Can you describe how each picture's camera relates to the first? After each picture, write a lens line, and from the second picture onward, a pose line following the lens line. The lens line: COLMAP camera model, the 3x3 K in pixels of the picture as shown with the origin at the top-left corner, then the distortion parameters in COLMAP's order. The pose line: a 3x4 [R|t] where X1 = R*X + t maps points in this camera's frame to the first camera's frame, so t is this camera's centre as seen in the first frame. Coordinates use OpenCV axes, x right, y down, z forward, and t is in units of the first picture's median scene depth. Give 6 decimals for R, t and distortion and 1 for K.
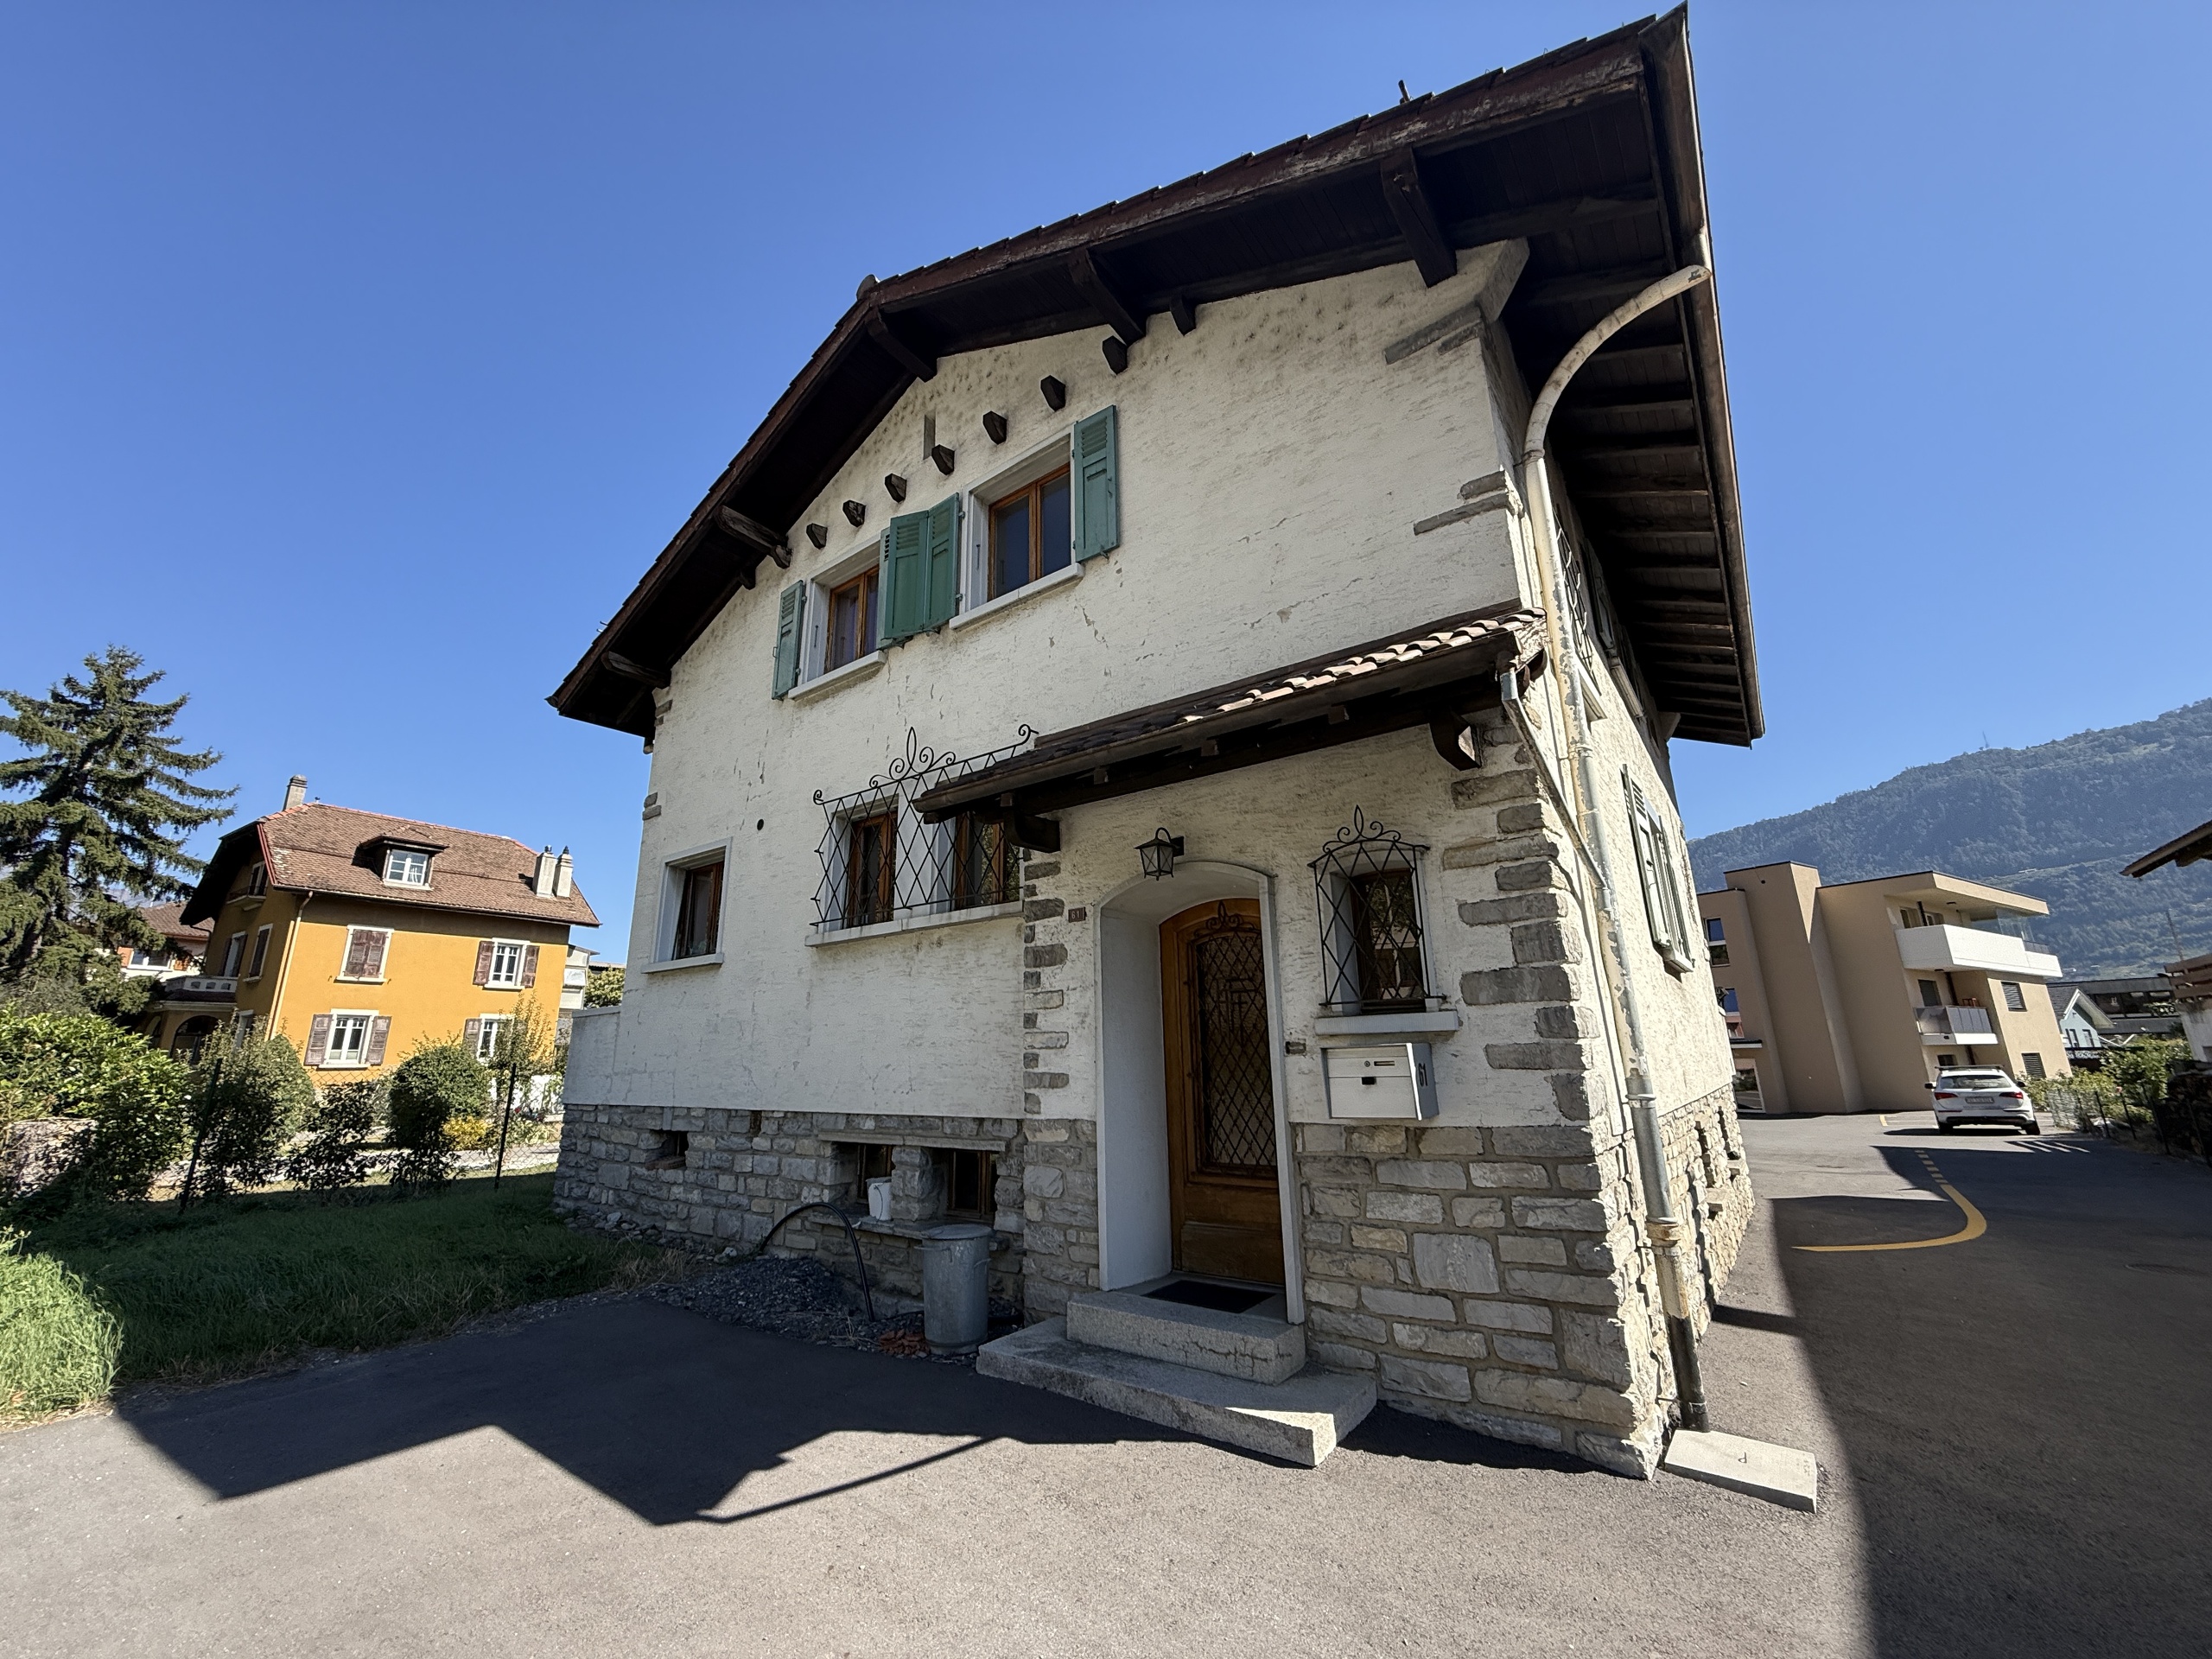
lens RADIAL K [[883.6, 0, 1103.6], [0, 883.6, 826.2], [0, 0, 1]] dist [0.000322, 0.000231]
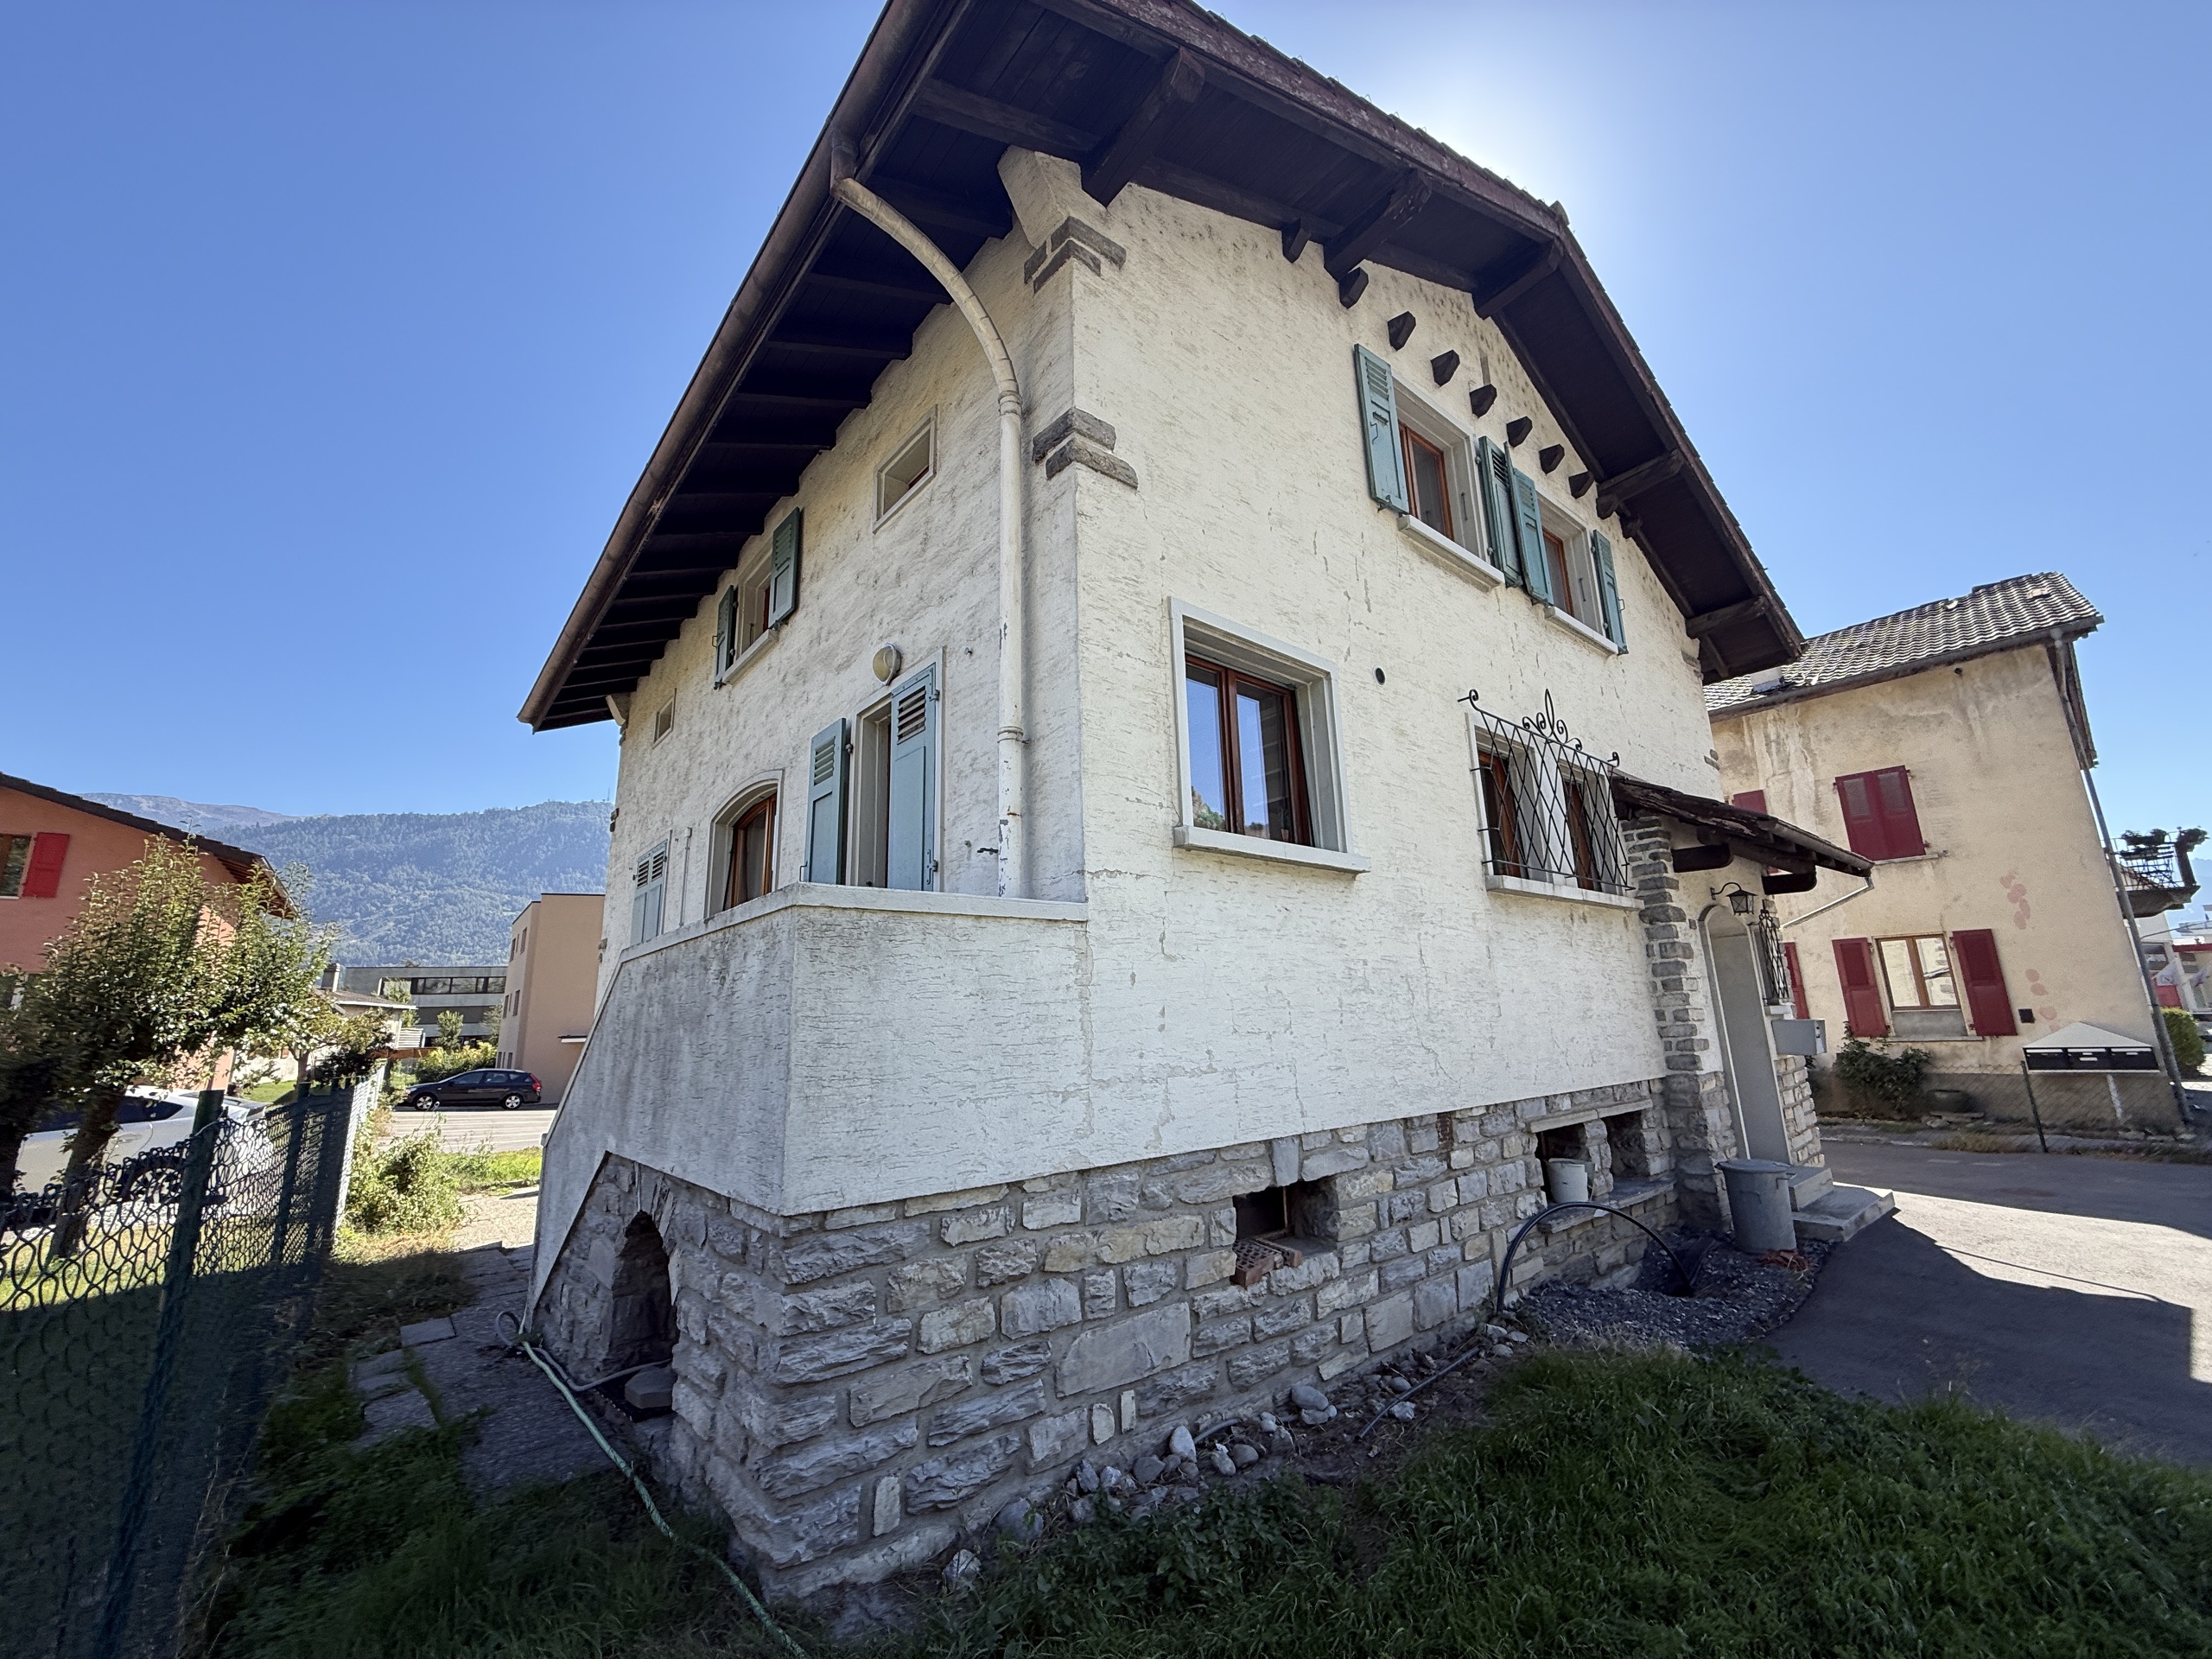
lens RADIAL K [[883.6, 0, 1106.6], [0, 883.6, 827.1], [0, 0, 1]] dist [0.000322, 0.000231]
pose [[0.217540, 0.224113, 0.949974, -1.051574], [-0.227018, 0.958208, -0.174069, 0.270381], [-0.949283, -0.177794, 0.259326, 1.033497]]
